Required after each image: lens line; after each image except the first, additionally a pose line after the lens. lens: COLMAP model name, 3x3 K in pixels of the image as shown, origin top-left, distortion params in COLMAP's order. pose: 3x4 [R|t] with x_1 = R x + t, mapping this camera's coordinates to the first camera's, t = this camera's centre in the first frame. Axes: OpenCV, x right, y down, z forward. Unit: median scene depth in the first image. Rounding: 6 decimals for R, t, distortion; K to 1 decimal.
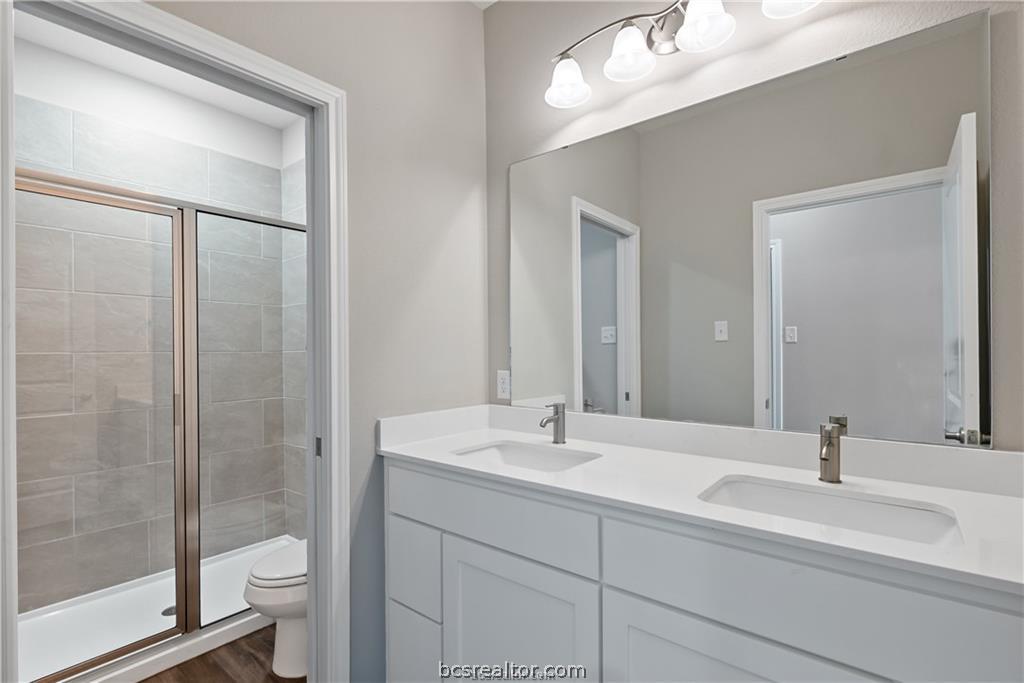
lens RADIAL K [[478.0, 0, 508.8], [0, 478.0, 345.1], [0, 0, 1]] dist [-0.003972, -0.000017]
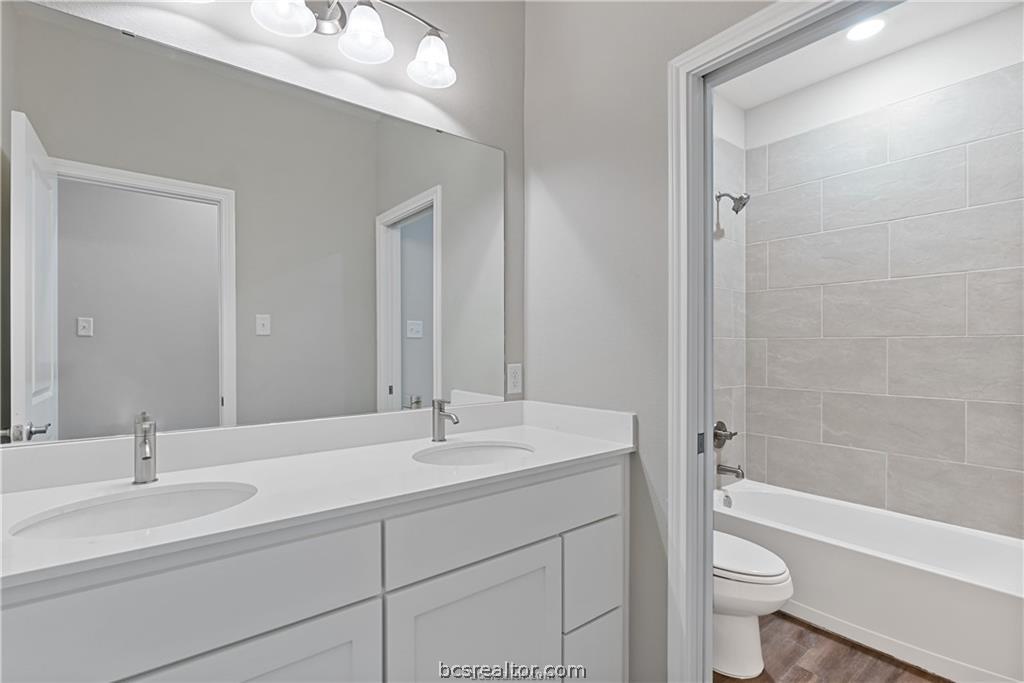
lens RADIAL K [[478.0, 0, 509.4], [0, 478.0, 346.9], [0, 0, 1]] dist [-0.003972, -0.000017]
pose [[0.212441, 0.002628, 0.977170, -0.606954], [-0.015208, 0.999884, 0.000618, 0.011220], [-0.977056, -0.014992, 0.212456, 0.504315]]
